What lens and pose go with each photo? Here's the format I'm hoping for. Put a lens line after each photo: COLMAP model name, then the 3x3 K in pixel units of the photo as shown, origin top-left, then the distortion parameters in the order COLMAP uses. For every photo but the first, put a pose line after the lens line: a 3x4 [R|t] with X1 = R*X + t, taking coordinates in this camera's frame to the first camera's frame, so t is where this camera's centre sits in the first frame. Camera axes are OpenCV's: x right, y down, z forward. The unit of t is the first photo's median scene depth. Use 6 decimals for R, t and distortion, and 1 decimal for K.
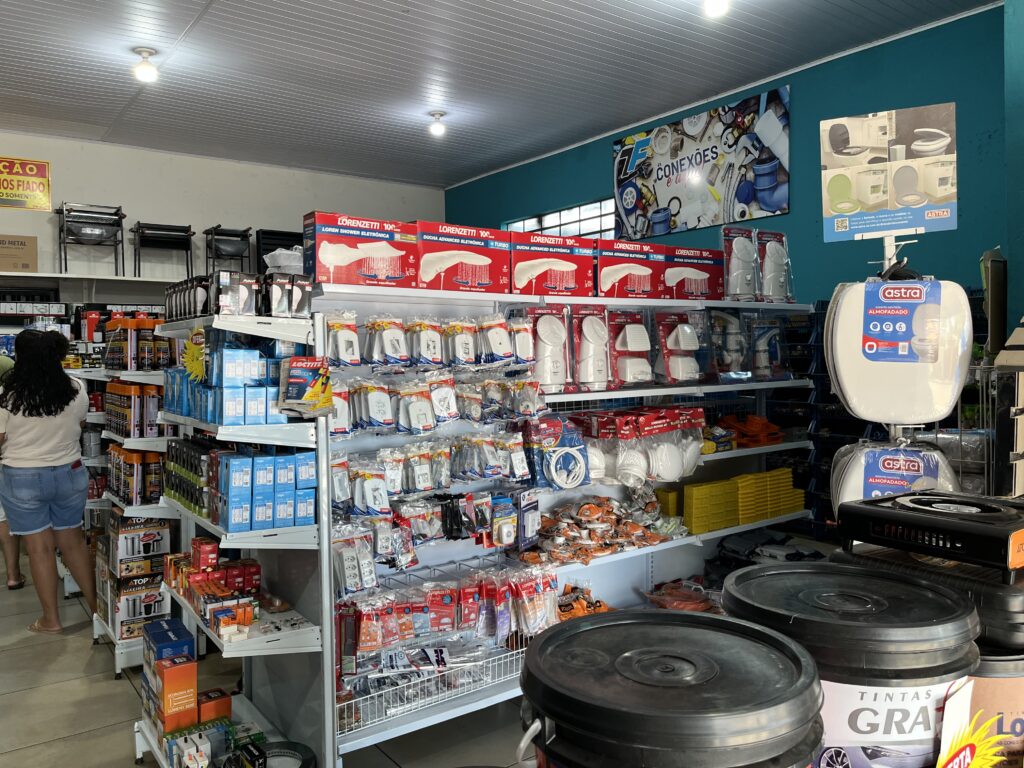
lens RADIAL K [[760.4, 0, 512.0], [0, 760.4, 384.0], [0, 0, 1]] dist [0.079912, -0.120612]
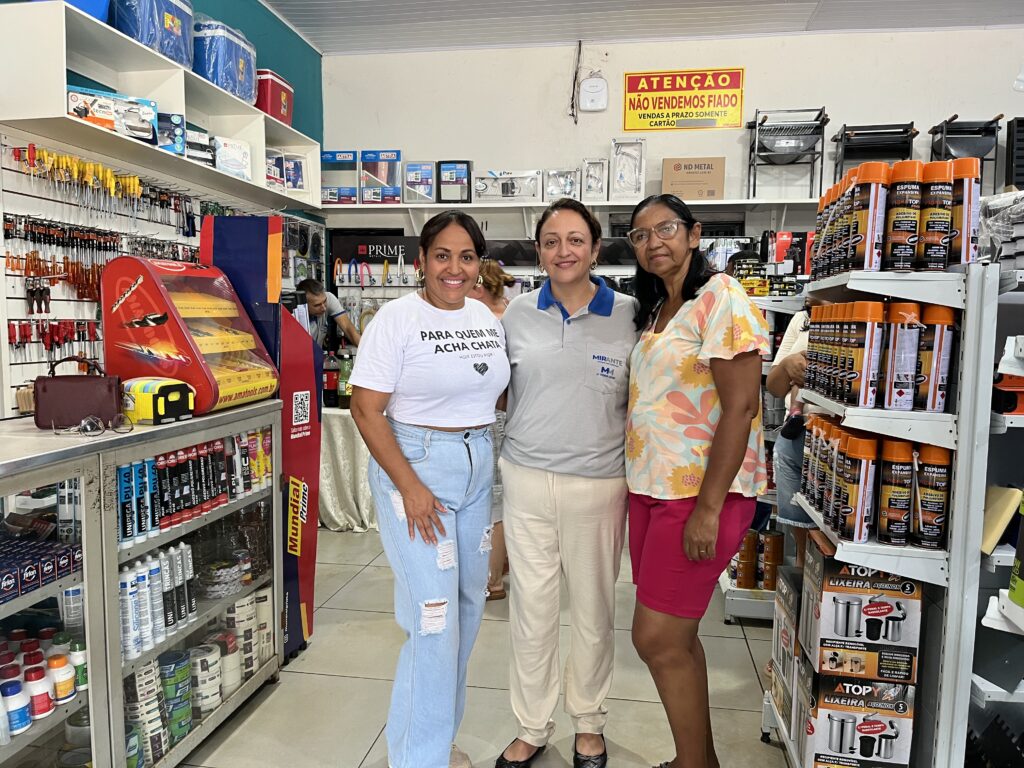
lens RADIAL K [[783.8, 0, 526.4], [0, 783.8, 385.2], [0, 0, 1]] dist [0.085392, -0.121681]
pose [[0.701151, 0.074097, -0.709152, -0.279671], [-0.047875, 0.997233, 0.056863, 0.036674], [0.711403, -0.005919, 0.702759, 0.480553]]
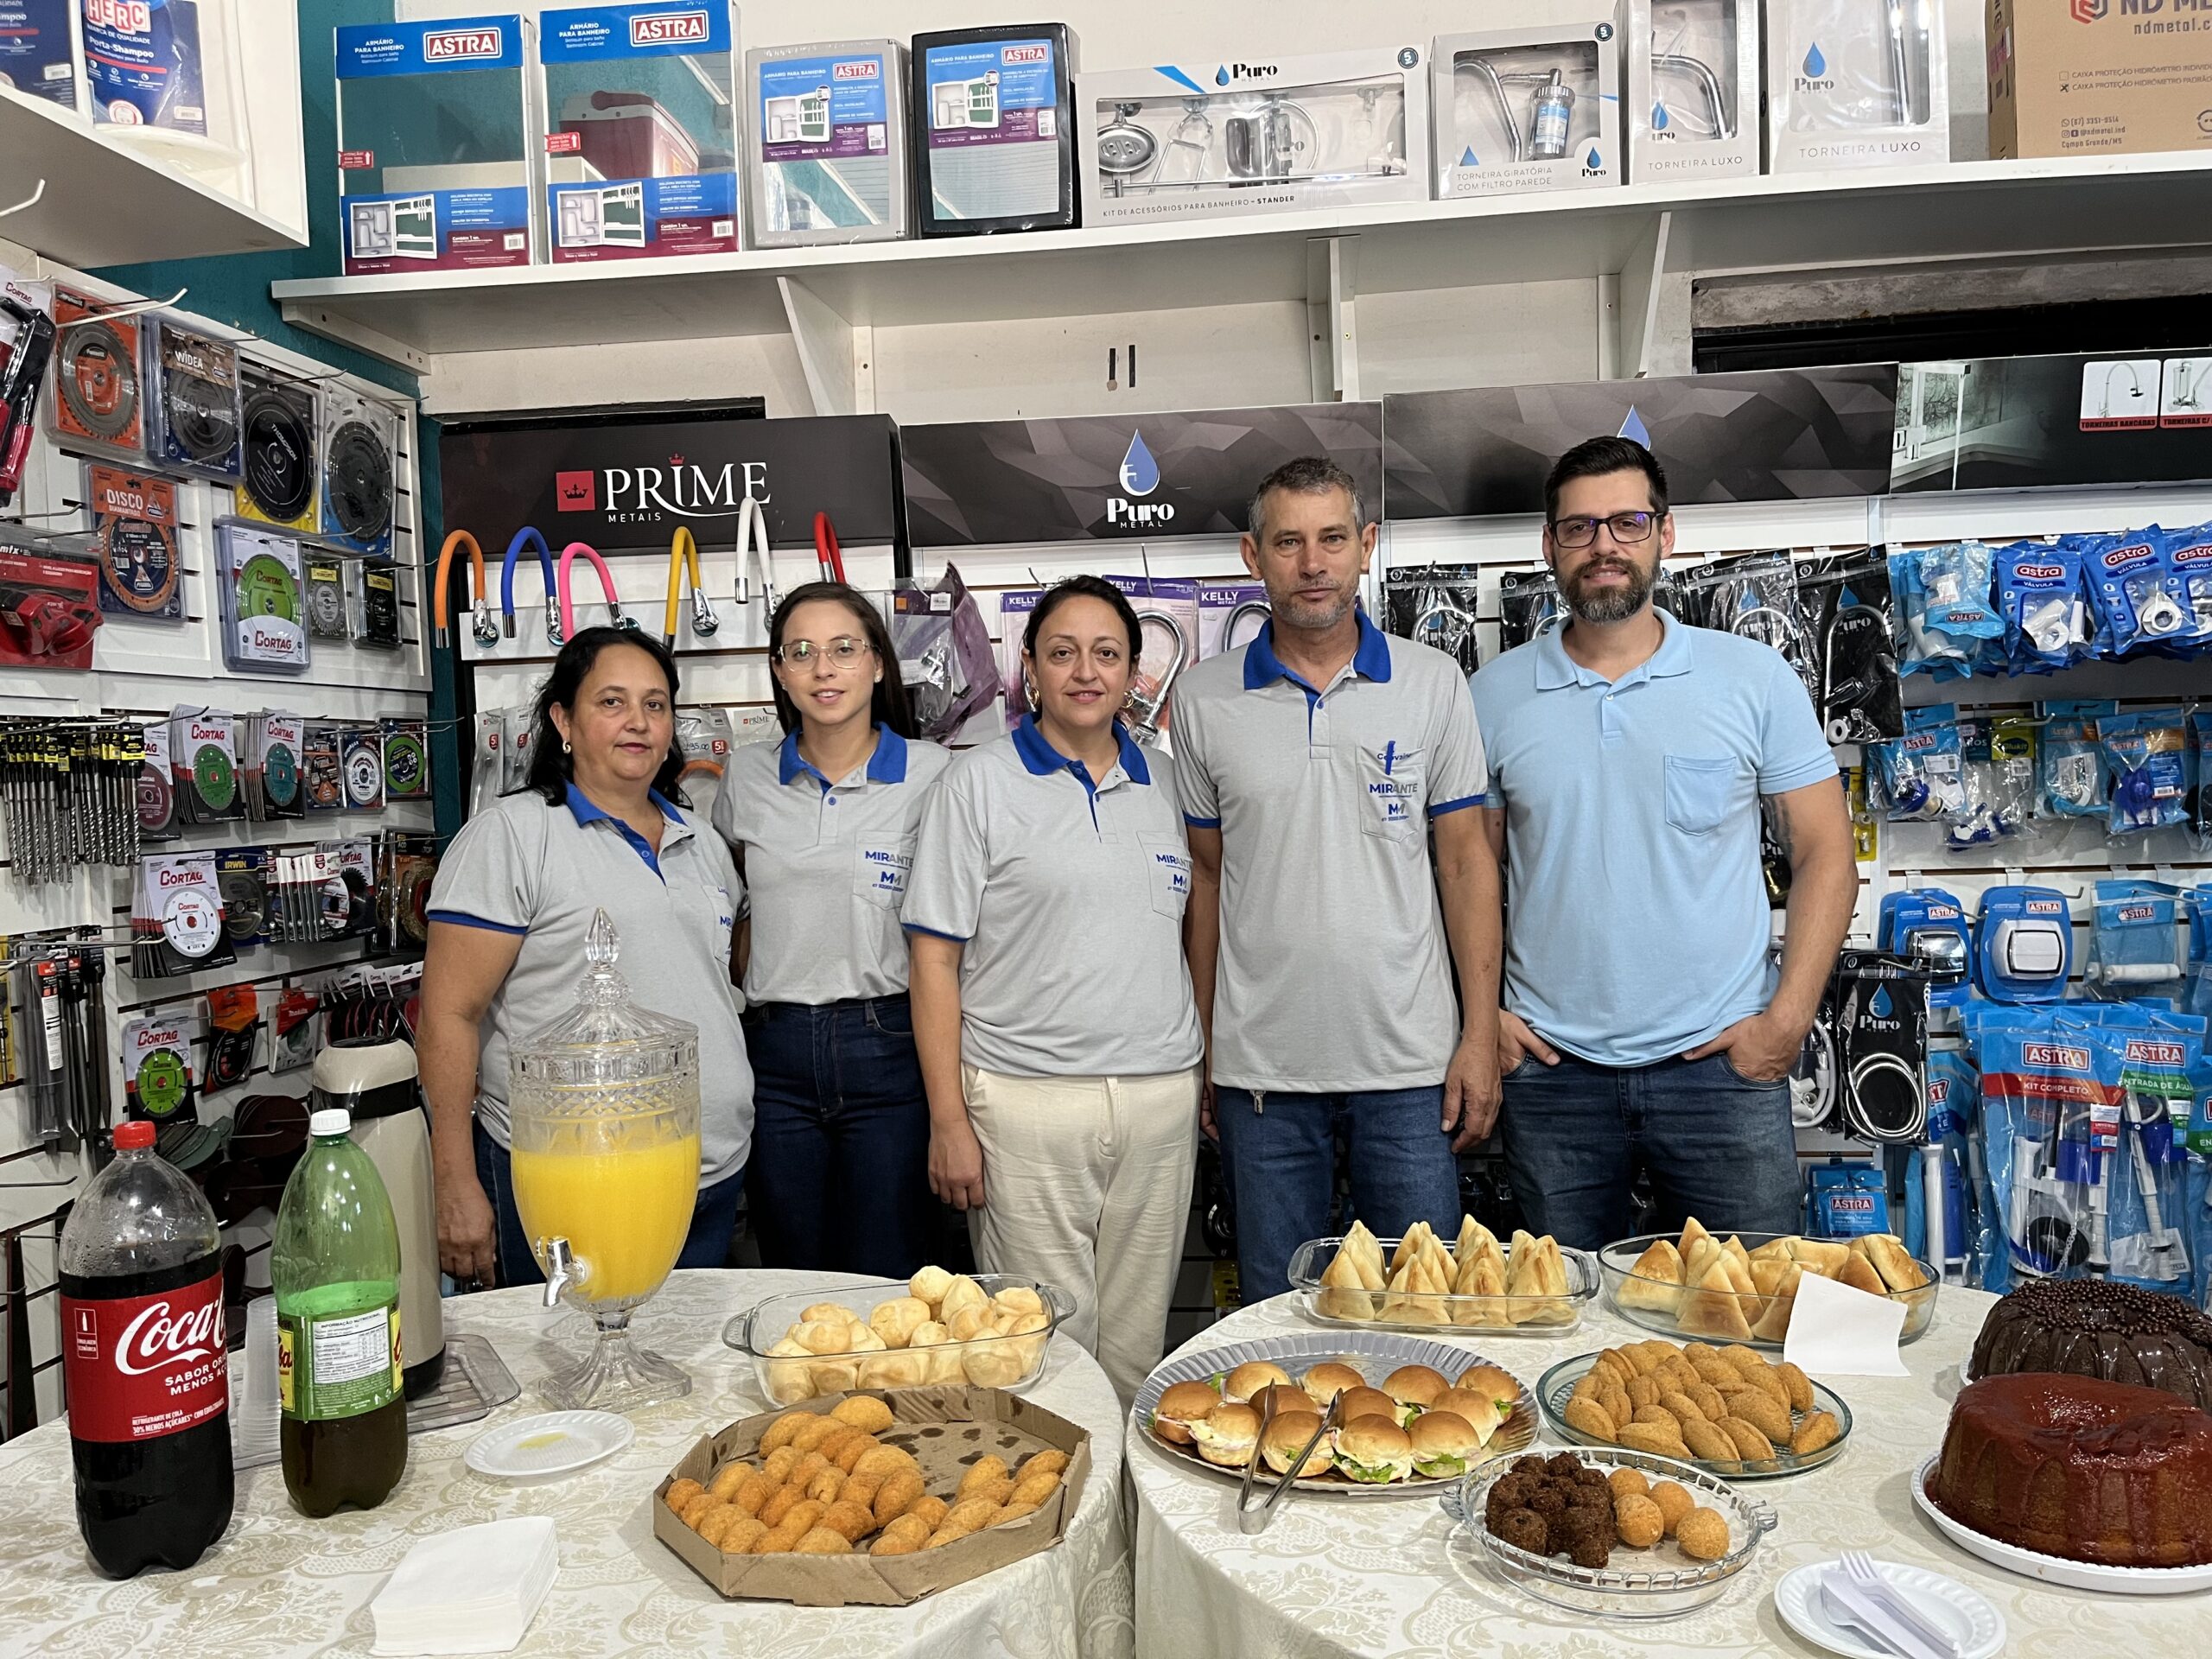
lens RADIAL K [[1699.5, 0, 1140.7], [0, 1699.5, 820.0], [0, 0, 1]] dist [0.079803, -0.111691]
pose [[0.728719, 0.007335, -0.684773, -1.092708], [-0.002660, 0.999965, 0.007881, 0.003353], [0.684807, -0.003921, 0.728714, 1.082455]]
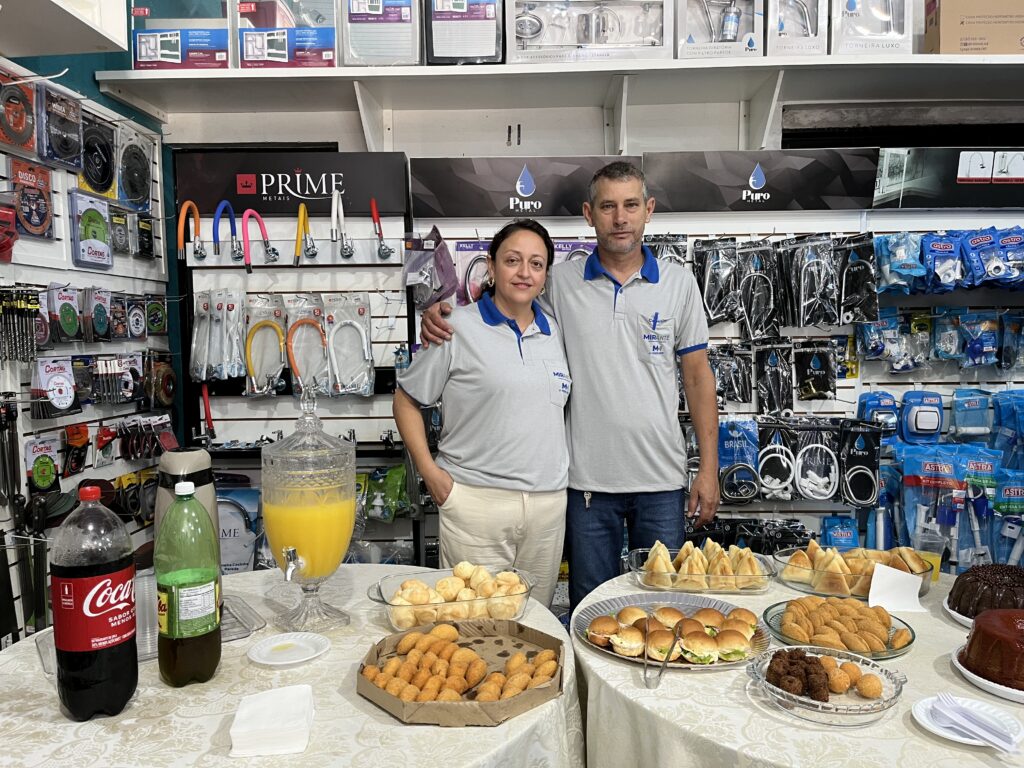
lens RADIAL K [[783.8, 0, 526.4], [0, 783.8, 385.2], [0, 0, 1]] dist [0.085392, -0.121681]
pose [[0.783684, 0.042712, -0.619689, -1.162062], [-0.024125, 0.998973, 0.038344, 0.012999], [0.620691, -0.015100, 0.783910, 1.056500]]
